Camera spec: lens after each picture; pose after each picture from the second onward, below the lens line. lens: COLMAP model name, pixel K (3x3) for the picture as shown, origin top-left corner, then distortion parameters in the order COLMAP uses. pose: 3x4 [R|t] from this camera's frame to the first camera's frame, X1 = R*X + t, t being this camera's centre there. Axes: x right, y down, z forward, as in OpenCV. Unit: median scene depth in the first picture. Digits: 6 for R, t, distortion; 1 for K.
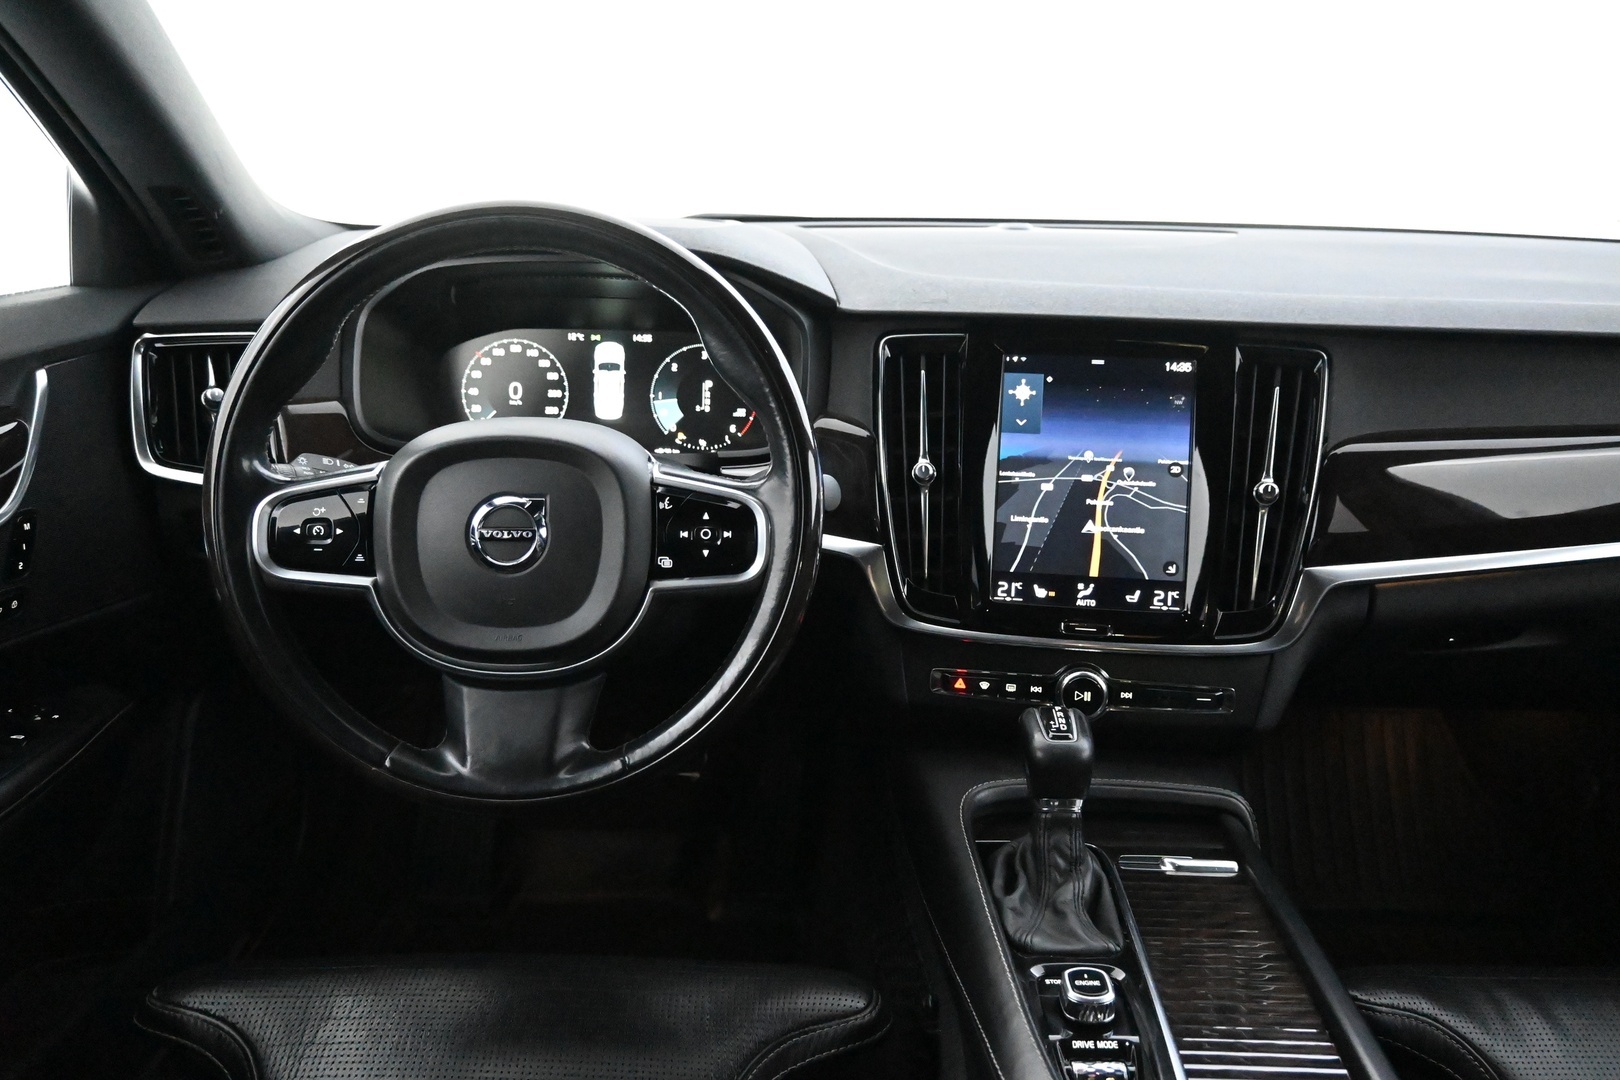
lens RADIAL K [[1297.9, 0, 812.9], [0, 1297.9, 535.9], [0, 0, 1]] dist [0.014067, 0.005387]
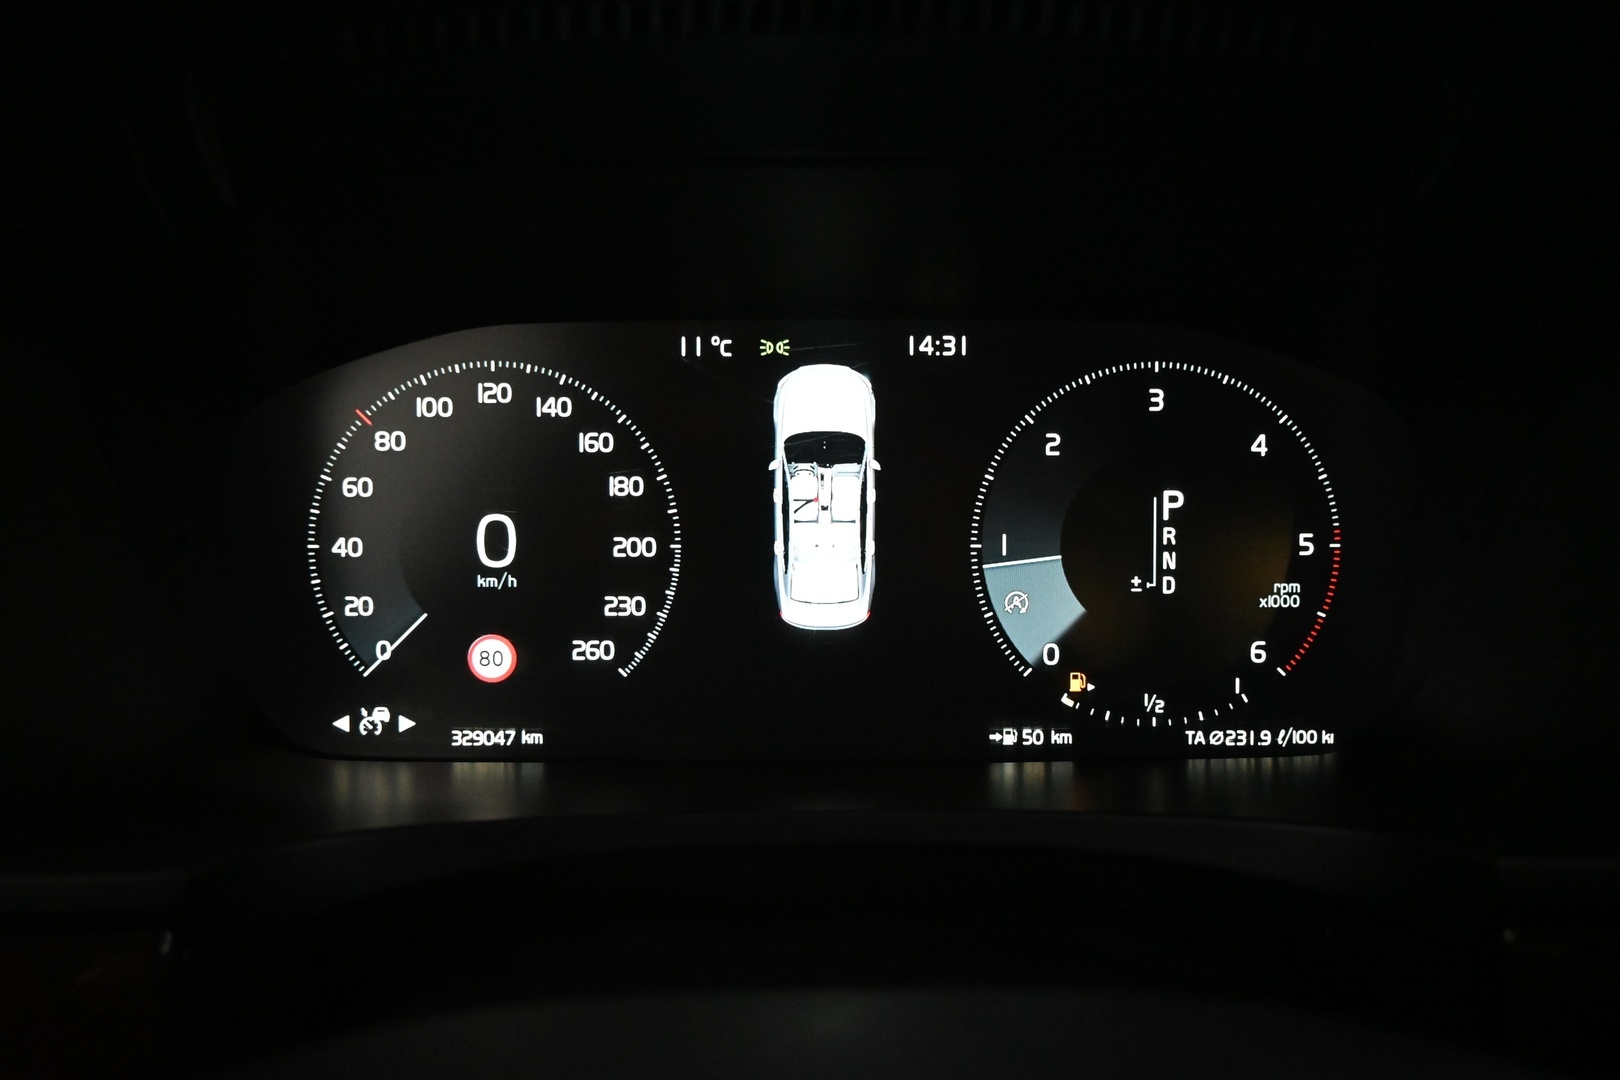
lens RADIAL K [[1415.5, 0, 808.5], [0, 1415.5, 536.5], [0, 0, 1]] dist [-0.014002, -0.002594]
pose [[0.999456, -0.026595, 0.019494, -0.167180], [0.027144, 0.999226, -0.028457, -0.102363], [-0.018723, 0.028970, 0.999405, 0.691465]]
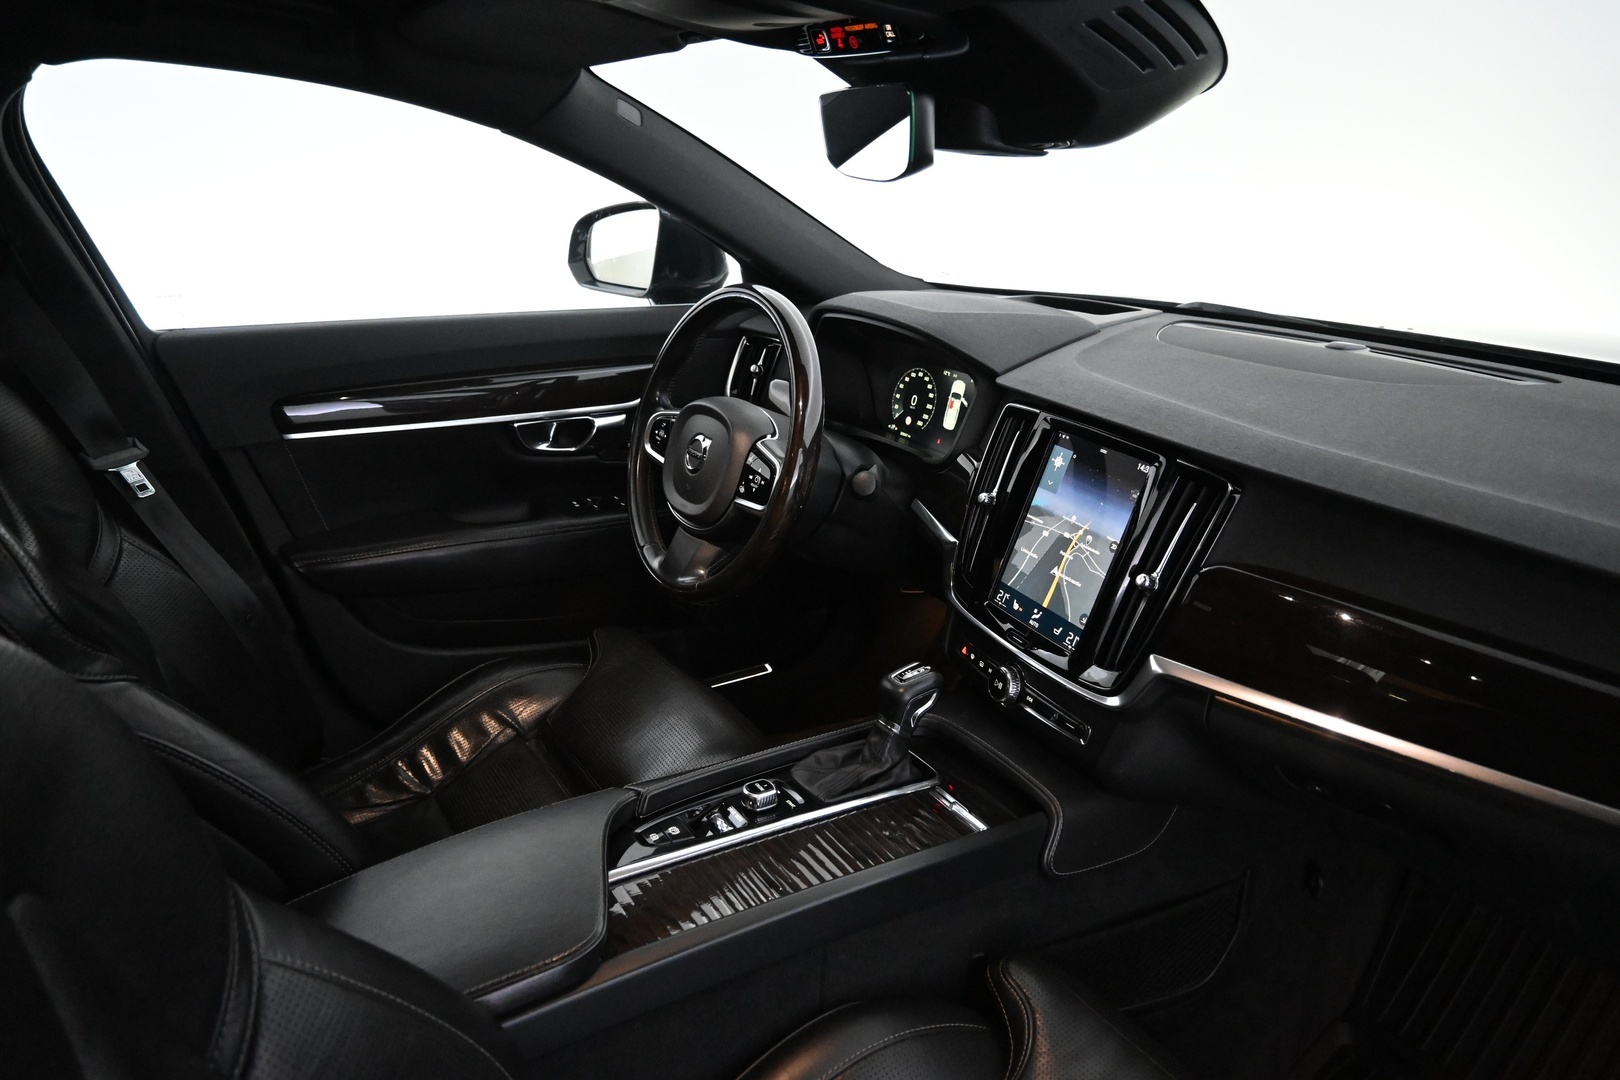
lens RADIAL K [[1080.3, 0, 820.6], [0, 1080.3, 540.6], [0, 0, 1]] dist [0.007448, 0.000969]
pose [[0.556492, 0.281611, -0.781673, 0.795970], [-0.270208, 0.951006, 0.150249, -0.116618], [0.785688, 0.127602, 0.605320, 0.129413]]
